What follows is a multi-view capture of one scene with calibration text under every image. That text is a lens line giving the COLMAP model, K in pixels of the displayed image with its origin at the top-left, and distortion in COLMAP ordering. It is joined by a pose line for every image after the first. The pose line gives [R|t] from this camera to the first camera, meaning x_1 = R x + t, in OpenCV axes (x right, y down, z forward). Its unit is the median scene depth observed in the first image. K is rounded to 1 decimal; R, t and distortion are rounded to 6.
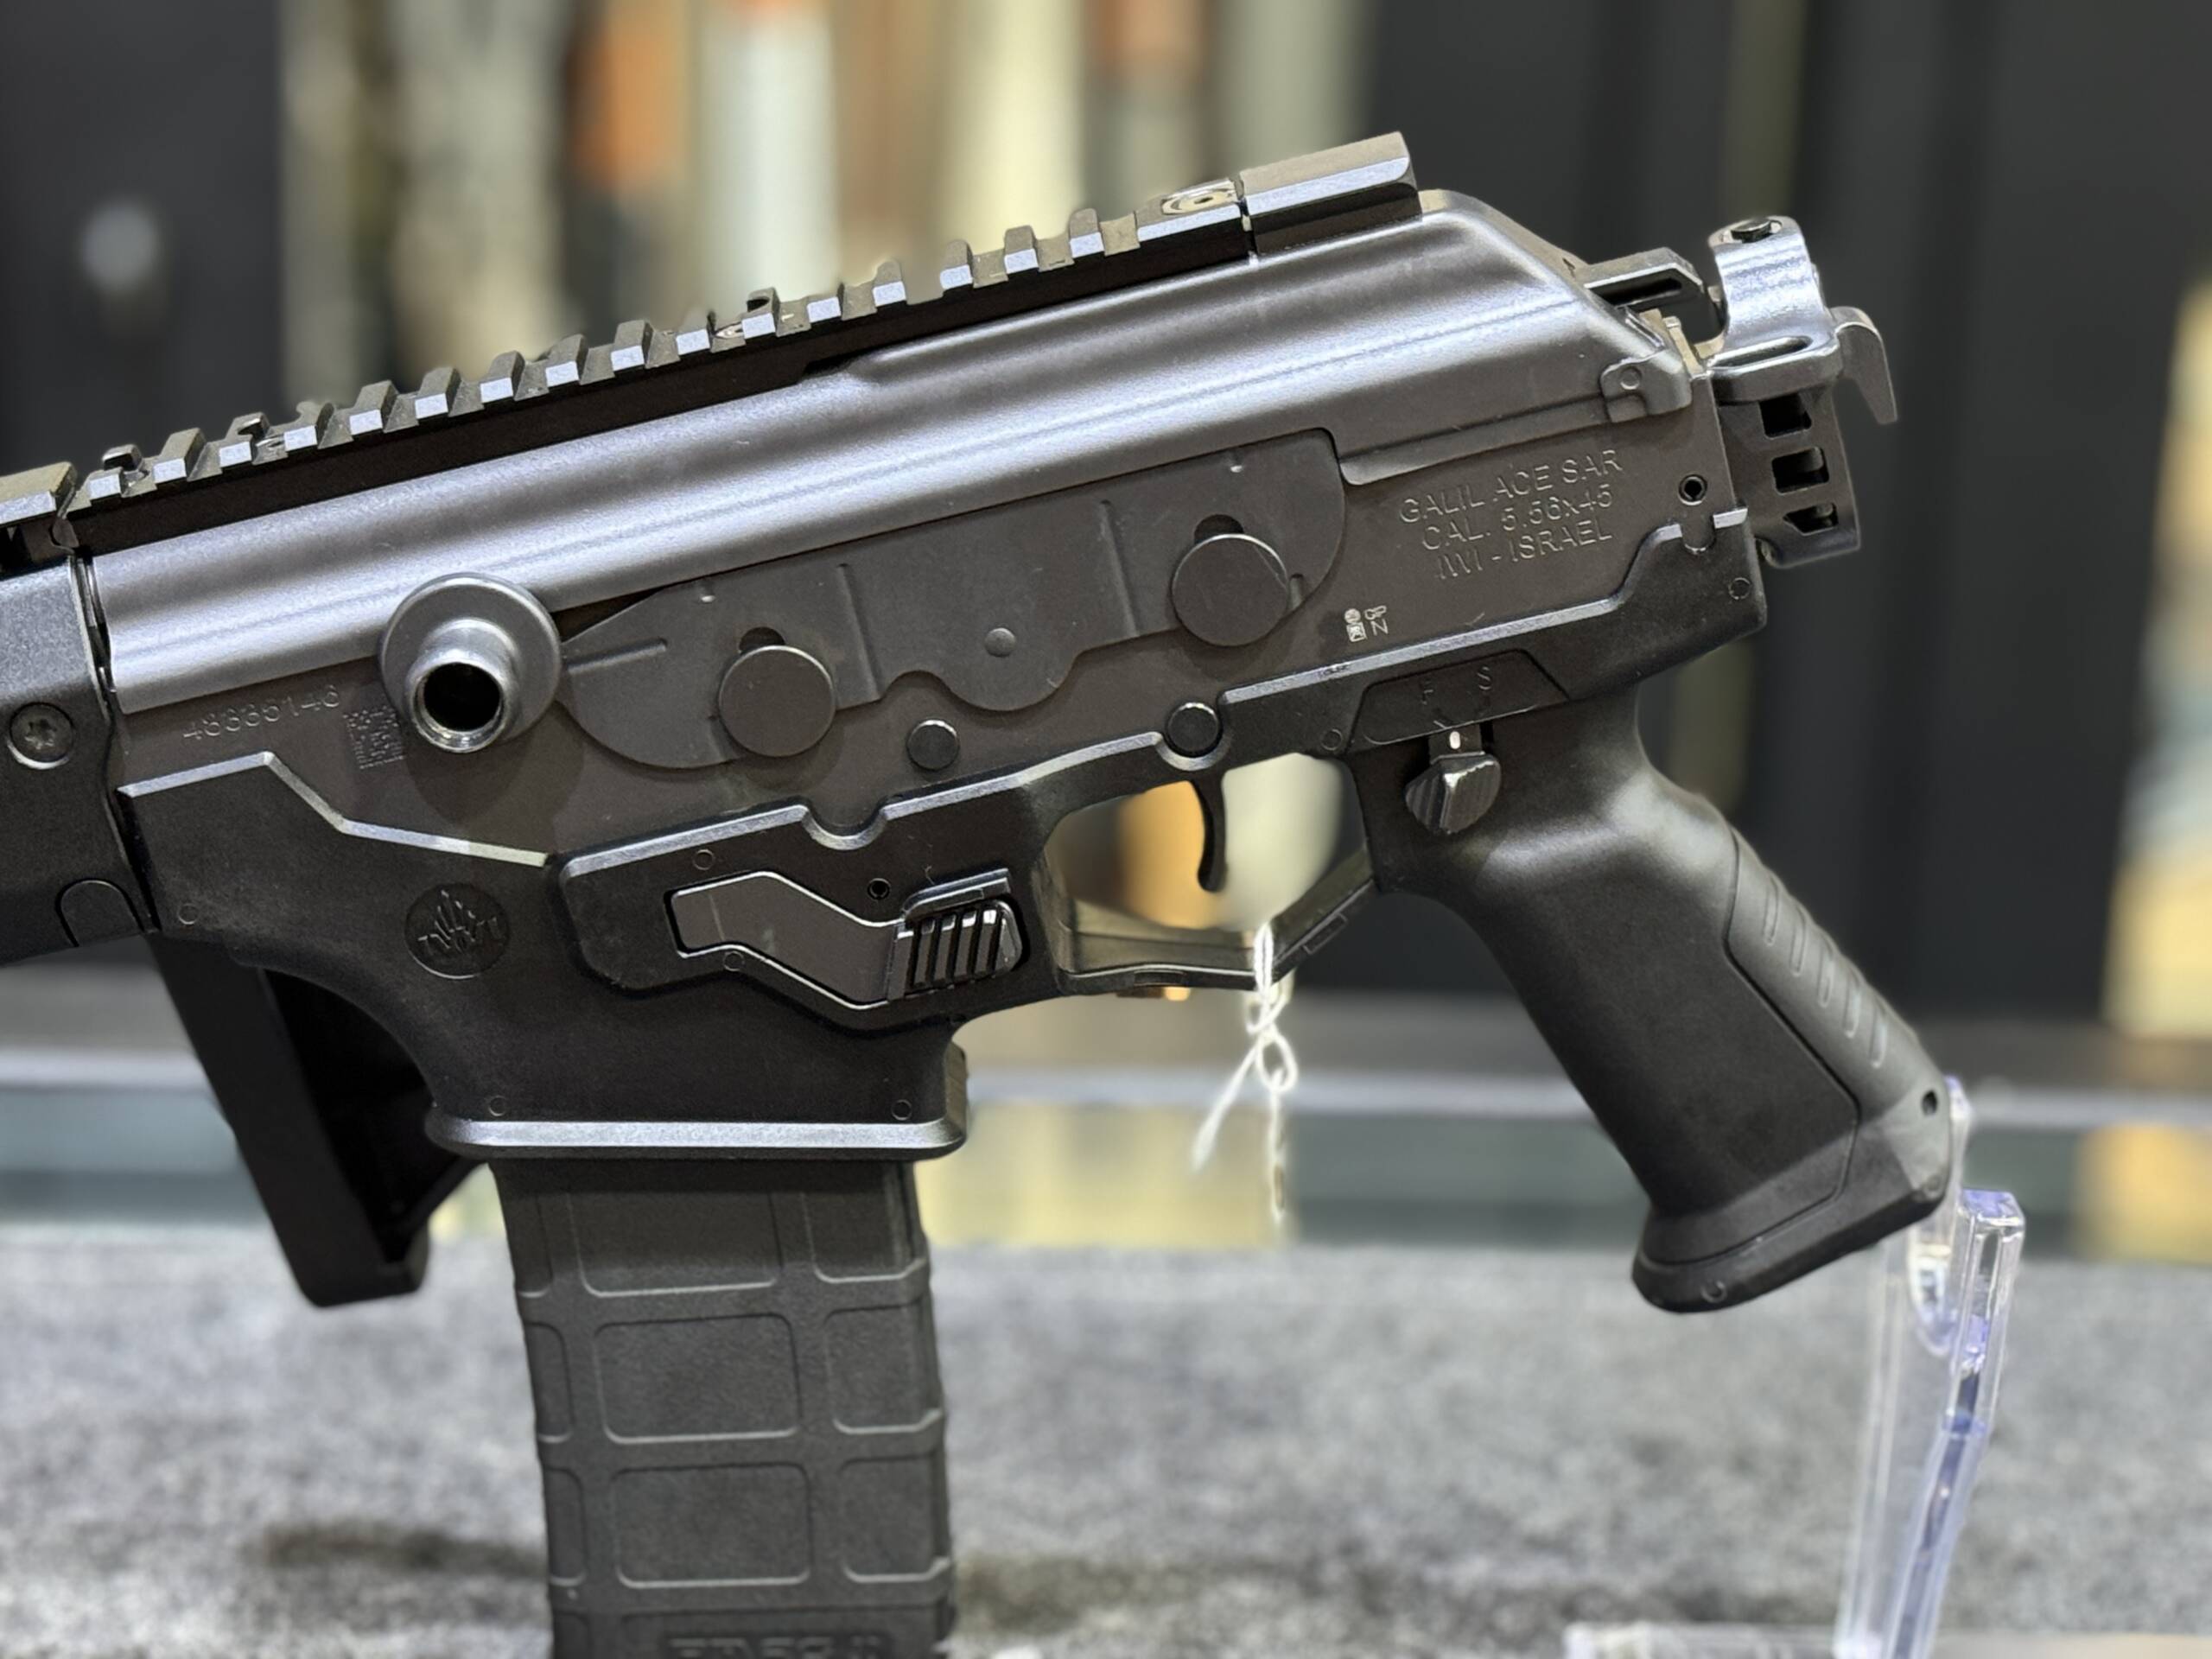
lens RADIAL K [[5595.7, 0, 1119.3], [0, 5595.7, 838.6], [0, 0, 1]] dist [0.076232, 0.000000]
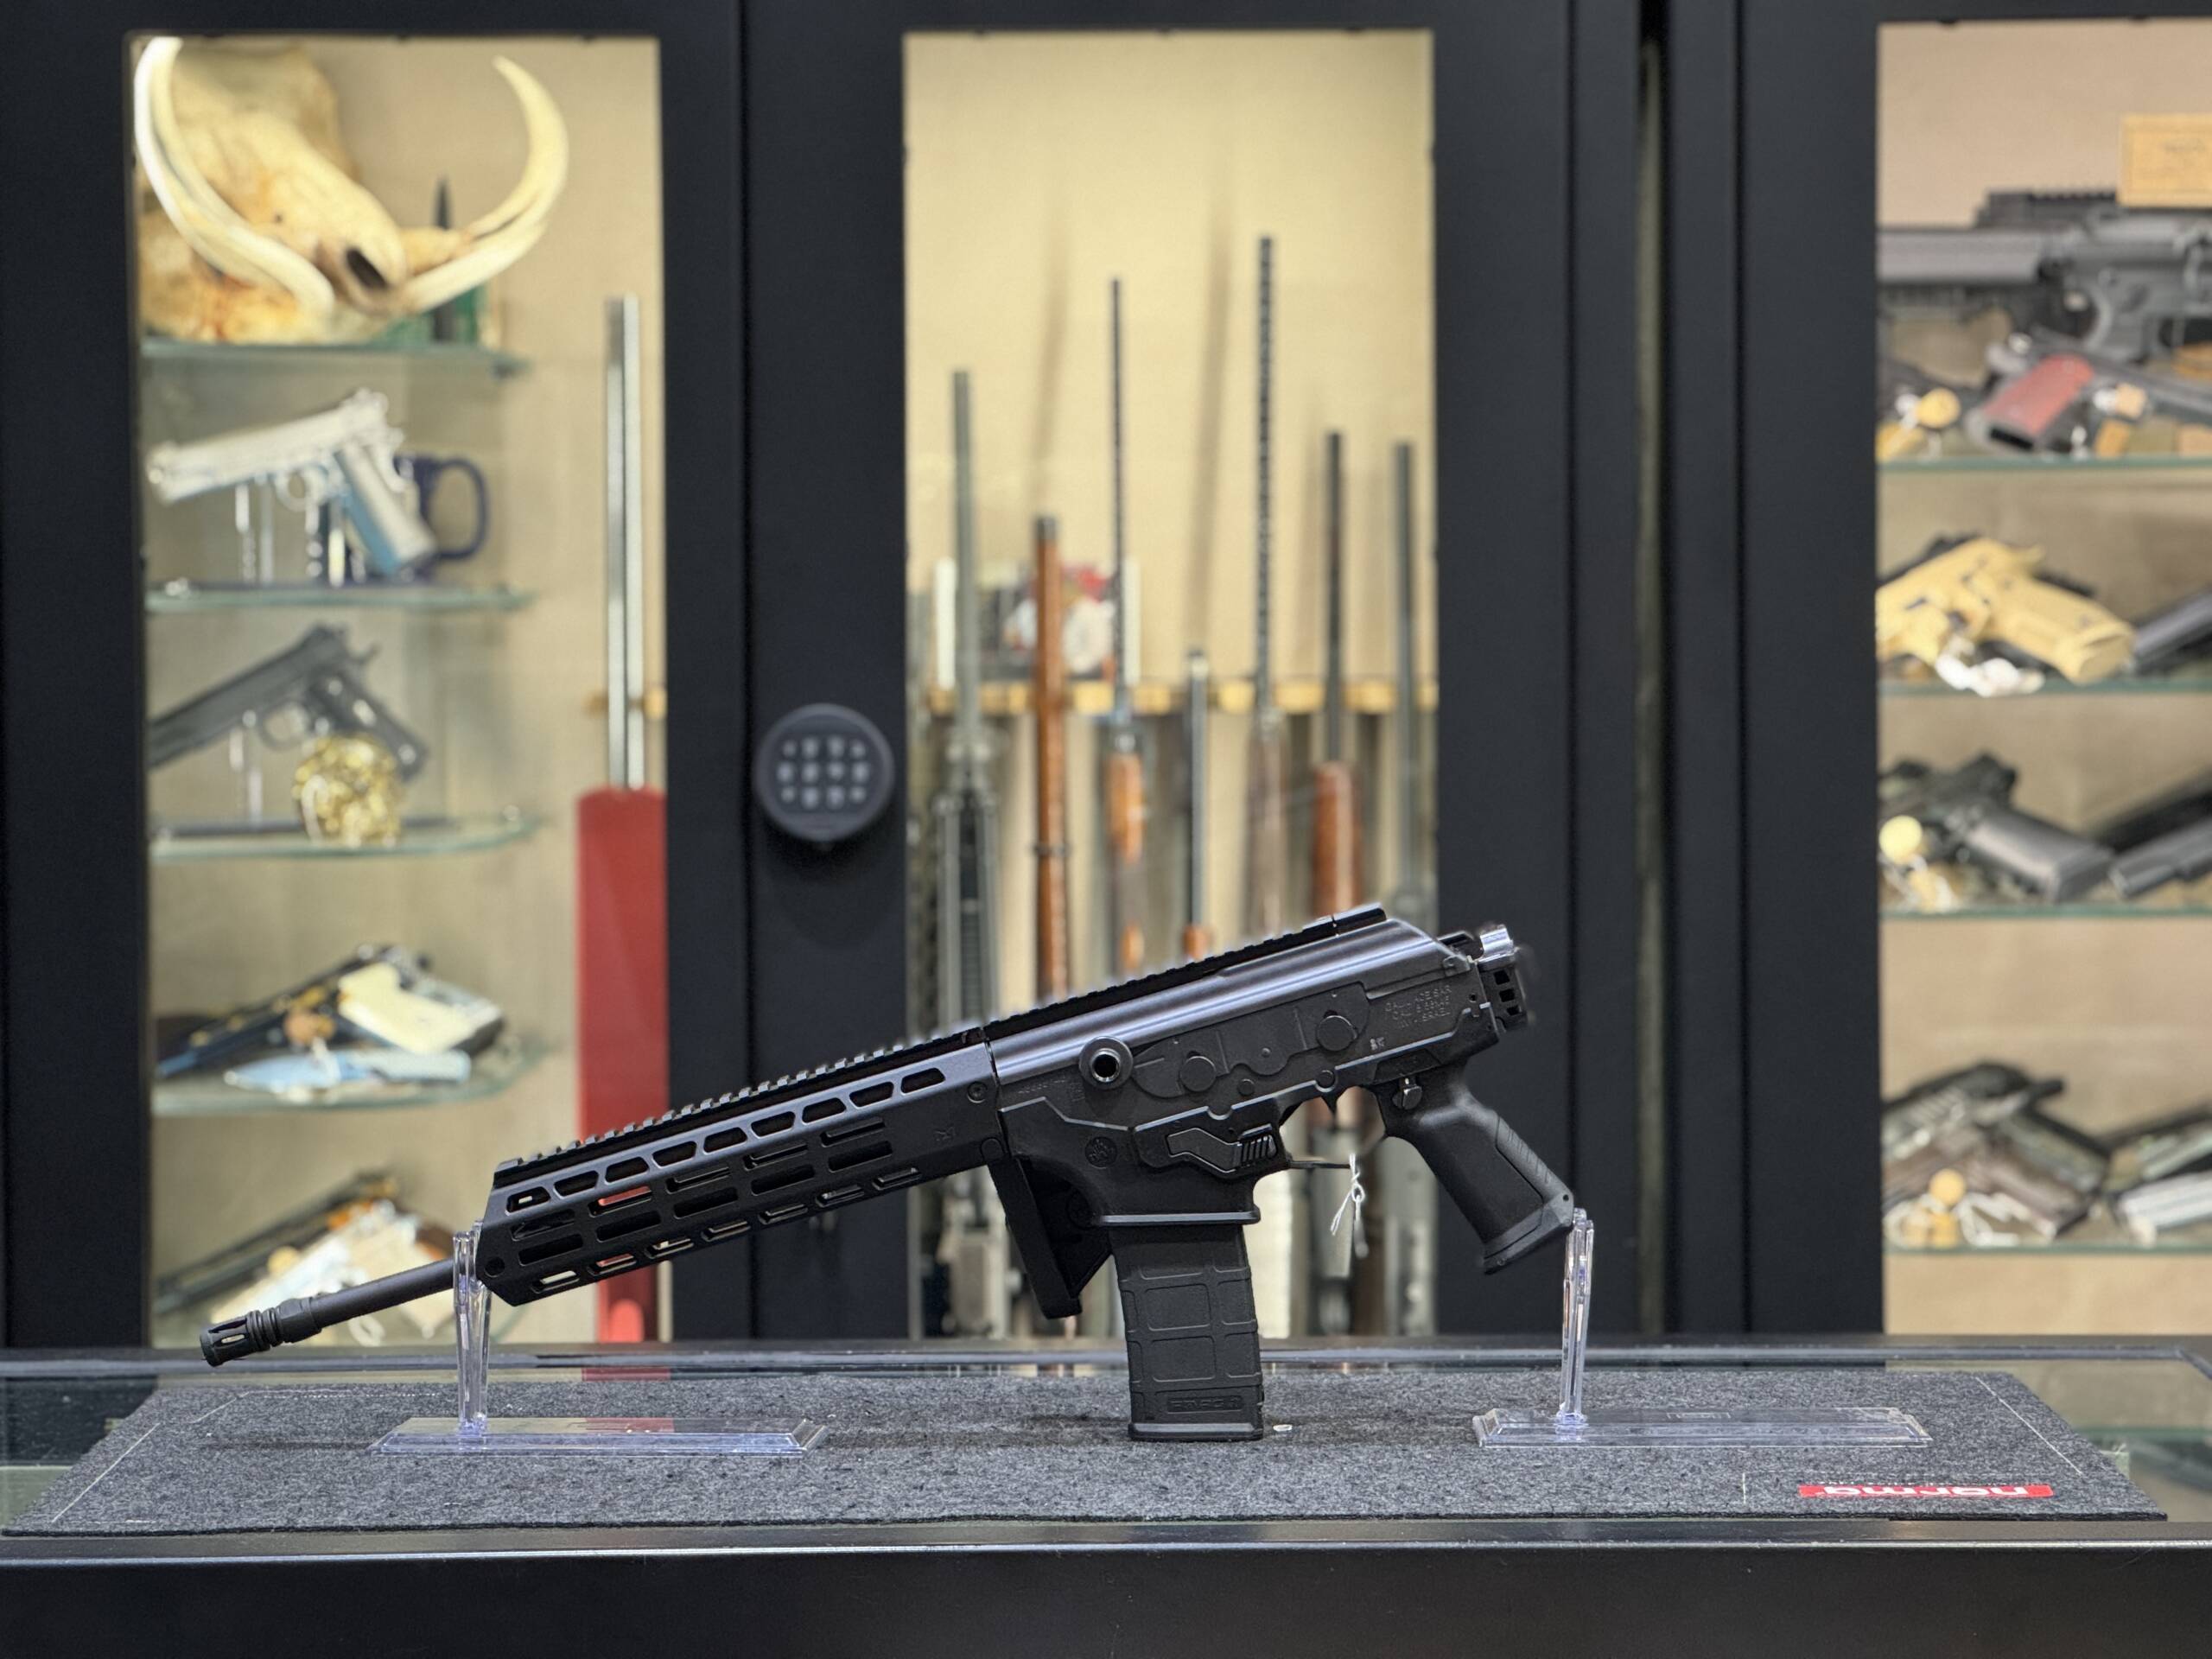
lens RADIAL K [[4890.7, 0, 1103.6], [0, 4890.7, 825.1], [0, 0, 1]] dist [0.307820, 0.000000]
pose [[0.997868, -0.043839, -0.048343, 0.028583], [0.028479, 0.959042, -0.281829, 0.639544], [0.058718, 0.279852, 0.958246, -1.785497]]
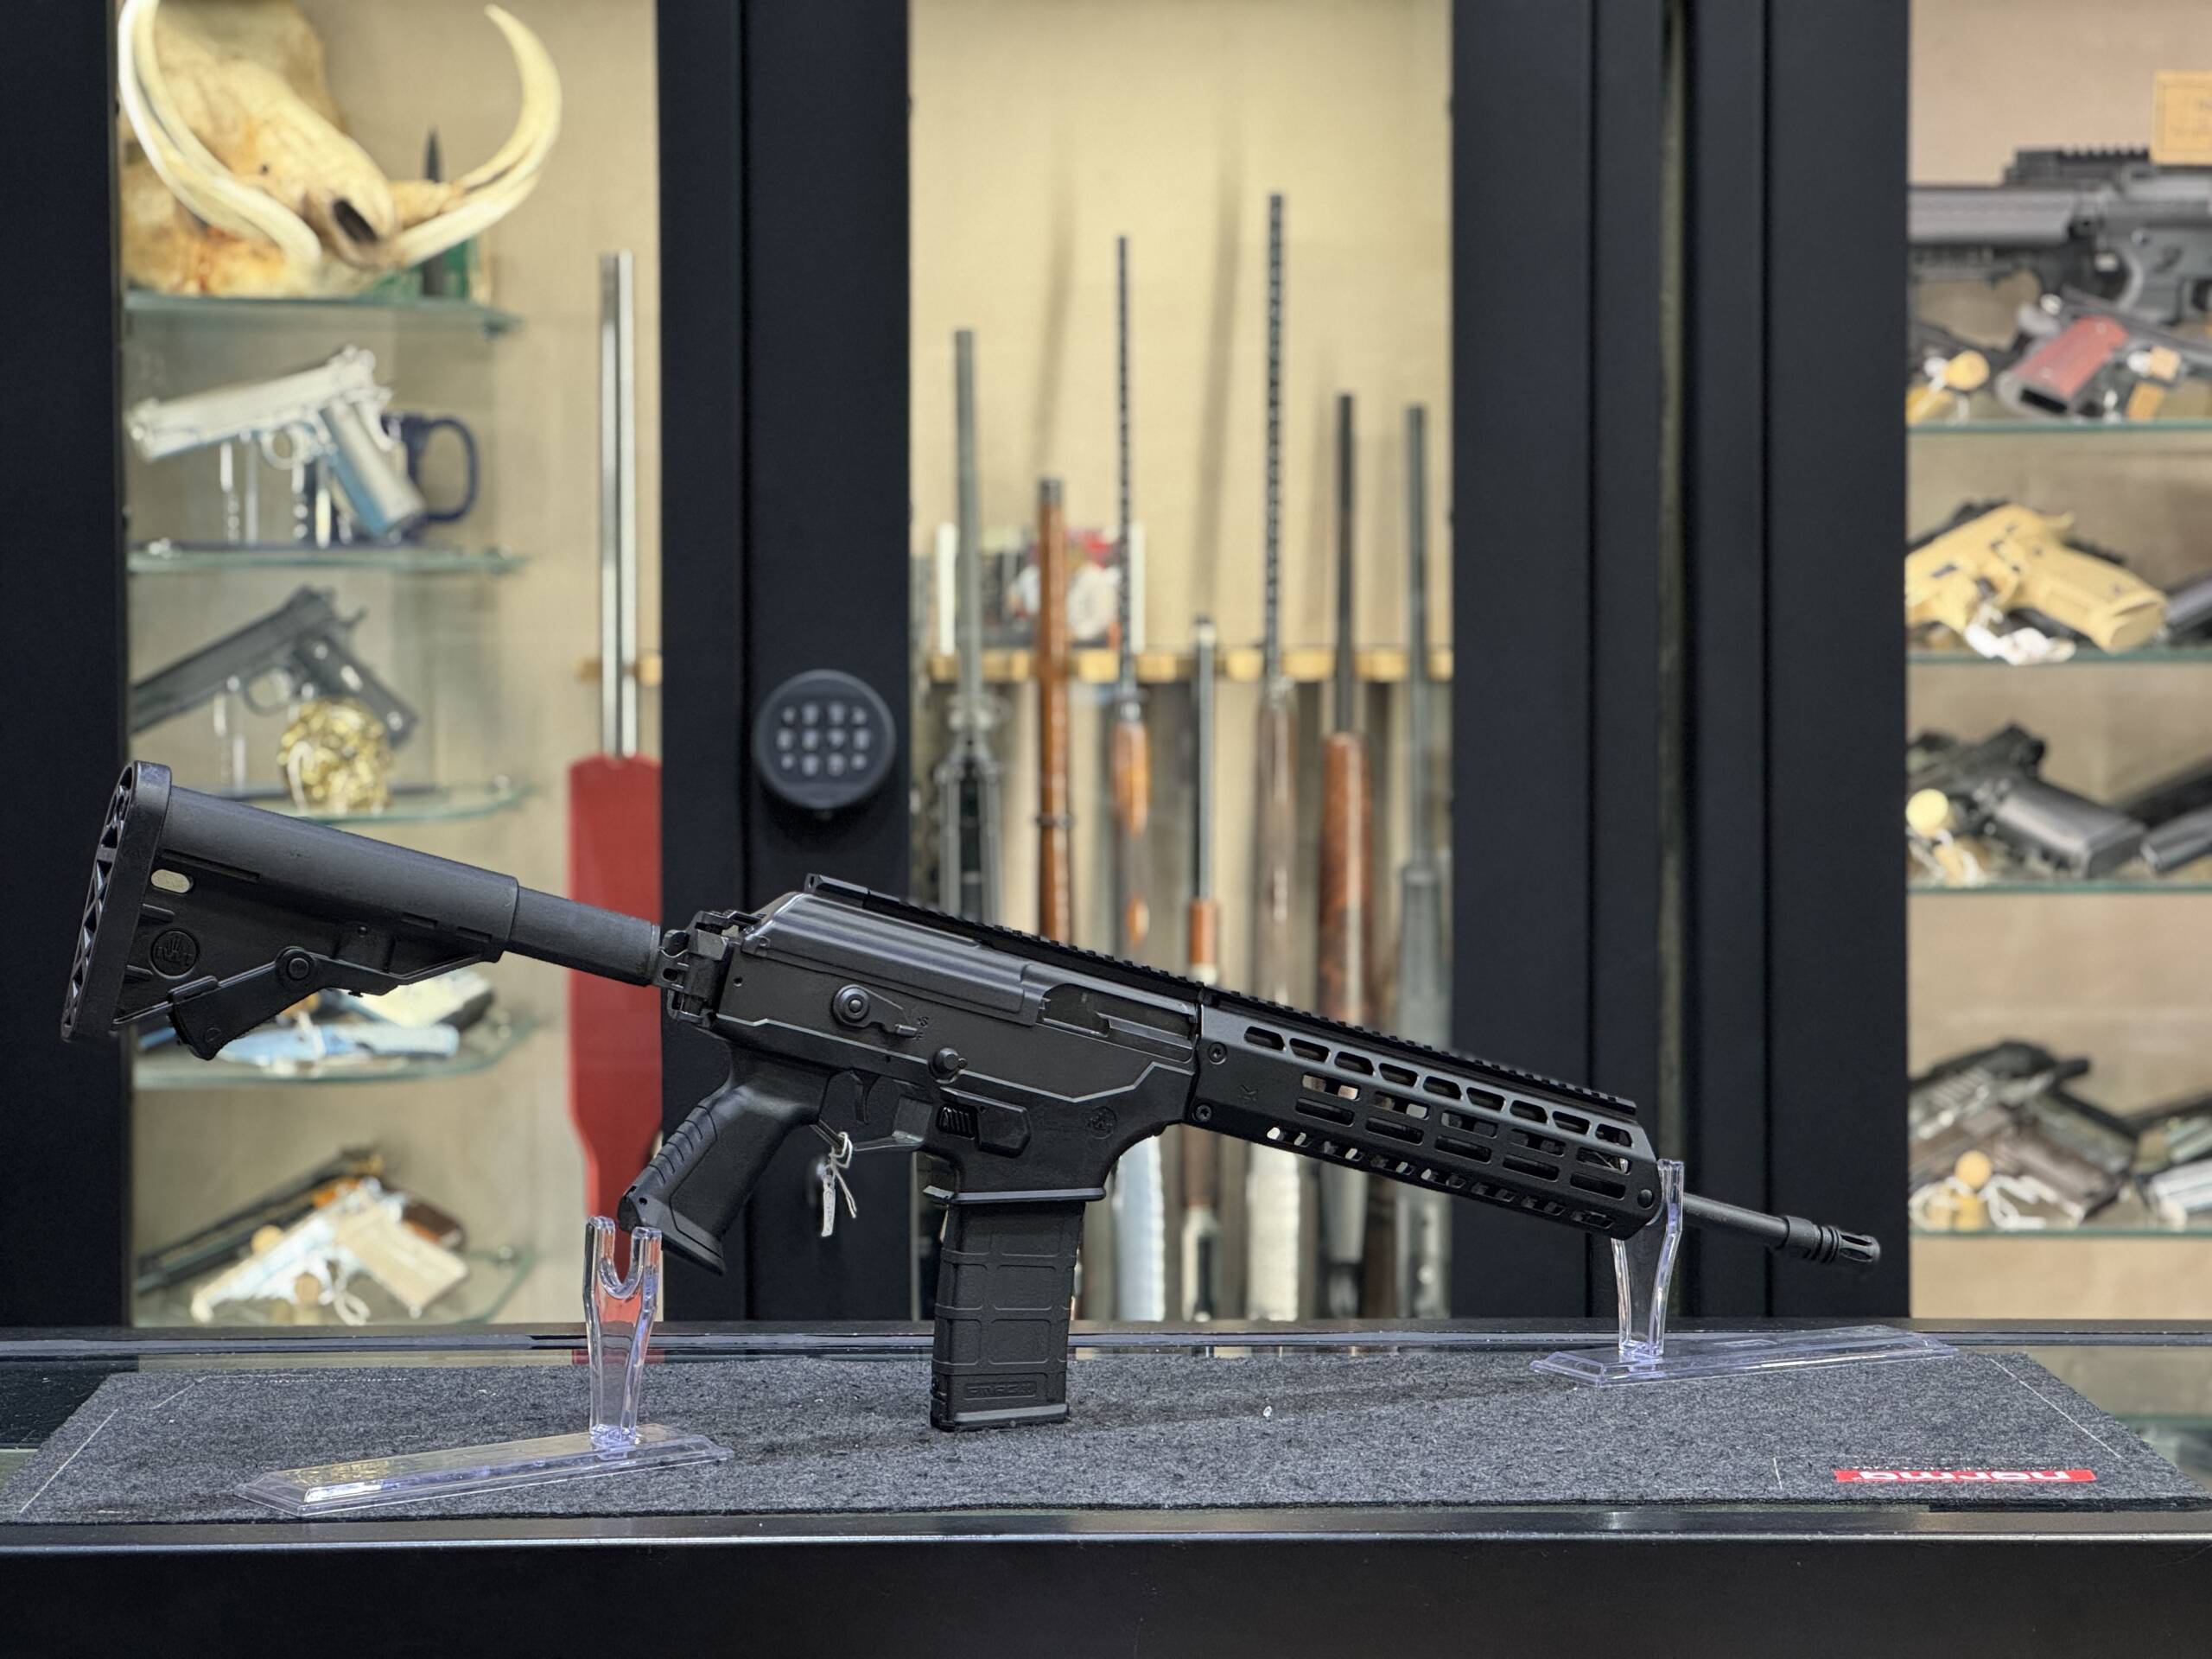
lens RADIAL K [[4890.7, 0, 1125.3], [0, 4890.7, 824.1], [0, 0, 1]] dist [0.307820, 0.000000]
pose [[0.998331, -0.039919, -0.041736, 0.008343], [0.026732, 0.959991, -0.278752, 0.622100], [0.051194, 0.277171, 0.959456, -1.685428]]
